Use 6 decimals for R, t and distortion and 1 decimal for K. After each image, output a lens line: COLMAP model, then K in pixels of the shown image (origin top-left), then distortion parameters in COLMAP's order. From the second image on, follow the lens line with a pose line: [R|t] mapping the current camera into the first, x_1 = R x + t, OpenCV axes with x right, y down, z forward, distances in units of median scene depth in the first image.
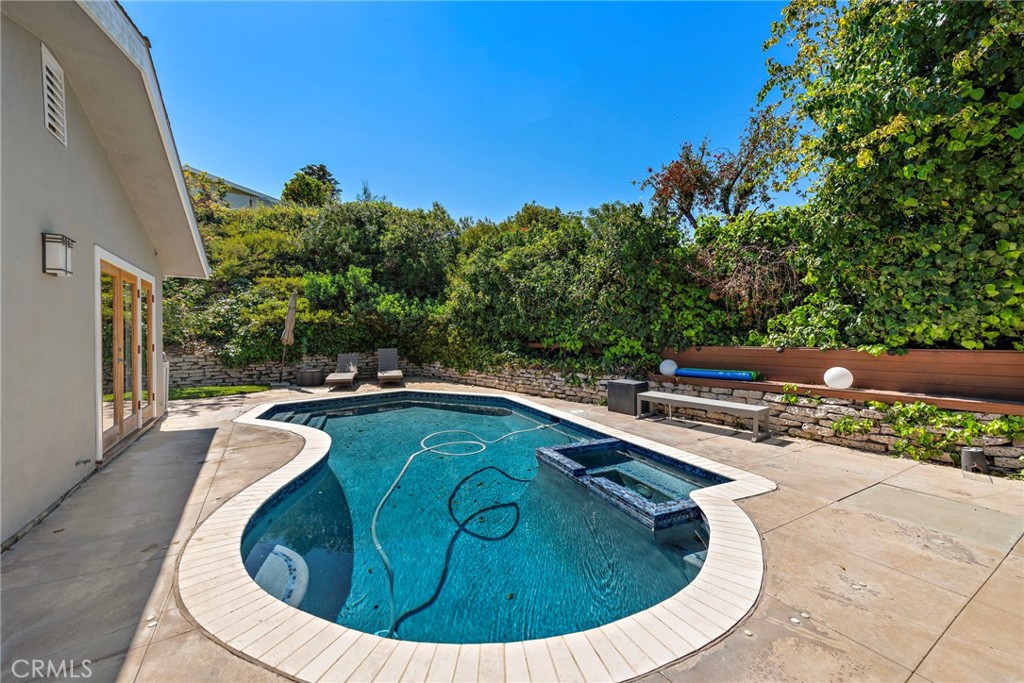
lens RADIAL K [[405.7, 0, 511.5], [0, 405.7, 342.1], [0, 0, 1]] dist [0.002249, -0.000458]
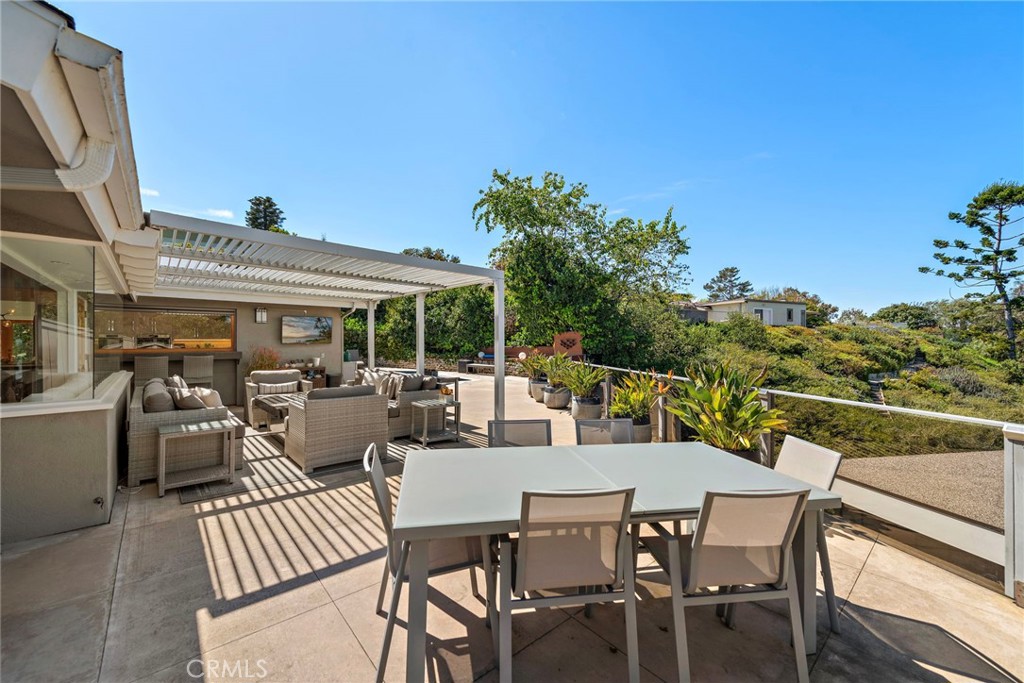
lens RADIAL K [[405.7, 0, 507.4], [0, 405.7, 345.0], [0, 0, 1]] dist [0.002249, -0.000458]
pose [[0.986656, -0.002030, 0.162809, 0.101513], [0.003572, 0.999952, -0.009178, 0.019237], [-0.162782, 0.009637, 0.986615, -1.161953]]
